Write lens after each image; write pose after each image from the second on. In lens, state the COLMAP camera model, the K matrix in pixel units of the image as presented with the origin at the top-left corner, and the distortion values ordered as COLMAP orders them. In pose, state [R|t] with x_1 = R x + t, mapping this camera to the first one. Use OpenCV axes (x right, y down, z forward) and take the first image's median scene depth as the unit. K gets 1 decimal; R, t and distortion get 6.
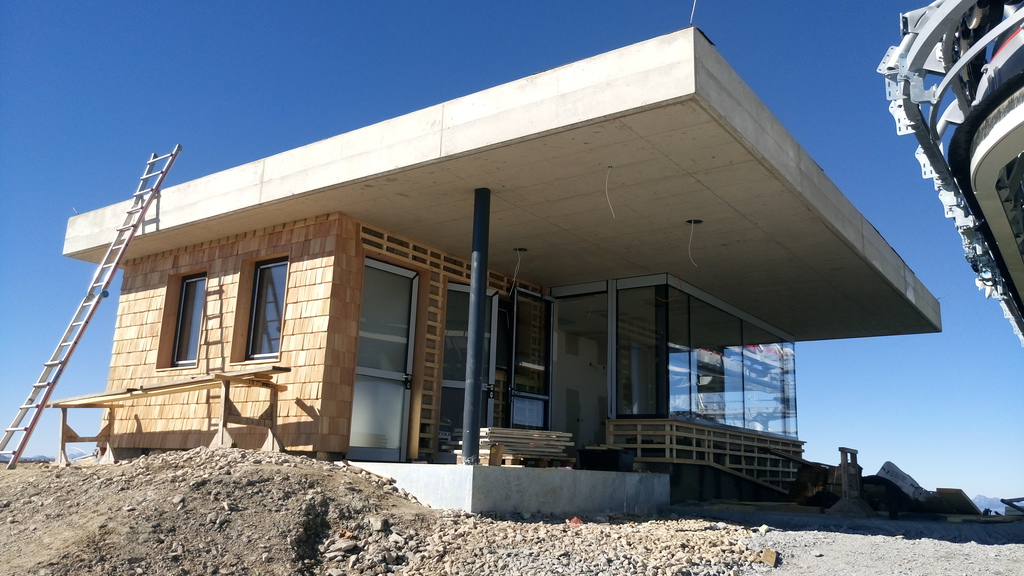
lens RADIAL K [[793.2, 0, 512.0], [0, 793.2, 288.0], [0, 0, 1]] dist [0.011362, 0.004122]
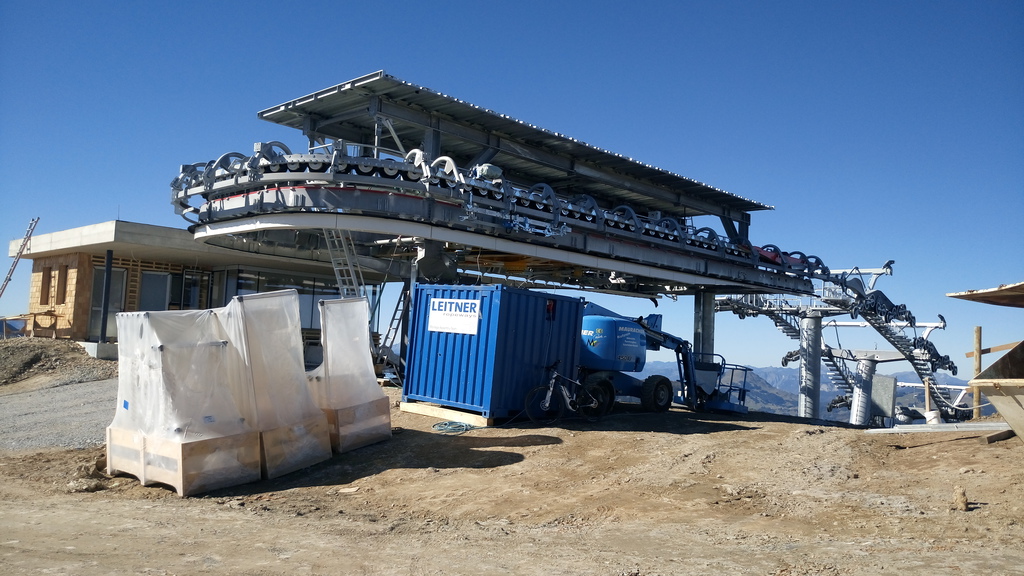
lens RADIAL K [[793.2, 0, 512.0], [0, 793.2, 288.0], [0, 0, 1]] dist [0.011362, 0.004122]
pose [[0.989298, 0.004970, -0.145824, 1.734843], [0.016221, 0.989478, 0.143771, -0.359847], [0.145005, -0.144597, 0.978808, -1.553413]]
